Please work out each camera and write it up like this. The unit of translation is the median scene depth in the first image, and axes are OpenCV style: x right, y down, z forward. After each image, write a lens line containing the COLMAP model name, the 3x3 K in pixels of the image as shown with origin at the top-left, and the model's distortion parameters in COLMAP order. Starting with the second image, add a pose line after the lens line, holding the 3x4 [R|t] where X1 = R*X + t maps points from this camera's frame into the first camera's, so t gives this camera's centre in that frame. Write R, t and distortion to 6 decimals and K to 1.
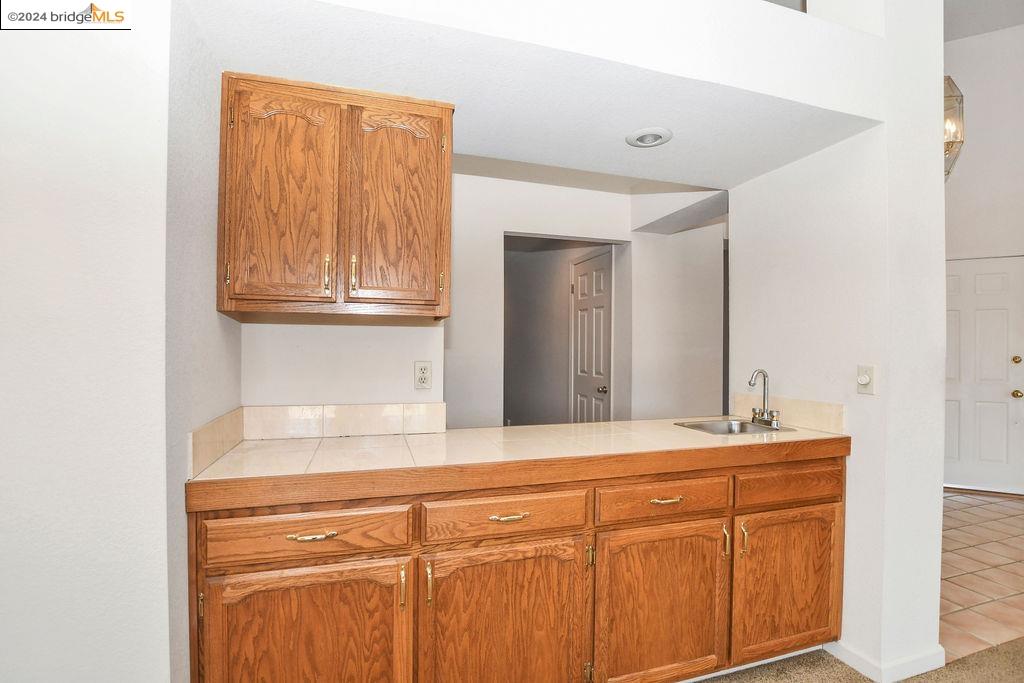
lens RADIAL K [[471.9, 0, 512.6], [0, 471.9, 342.4], [0, 0, 1]] dist [-0.033653, 0.000174]
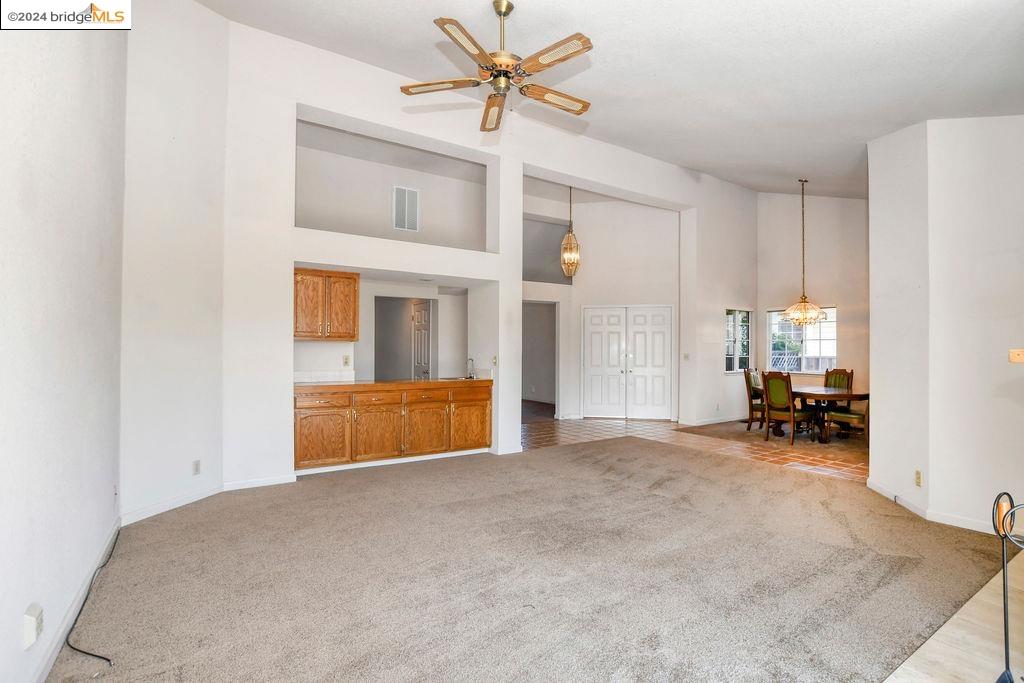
lens RADIAL K [[471.9, 0, 510.2], [0, 471.9, 340.8], [0, 0, 1]] dist [-0.033653, 0.000174]
pose [[0.964104, -0.001648, 0.265519, 0.010521], [0.004204, 0.999950, -0.009057, -0.022483], [-0.265491, 0.009848, 0.964063, -2.151409]]
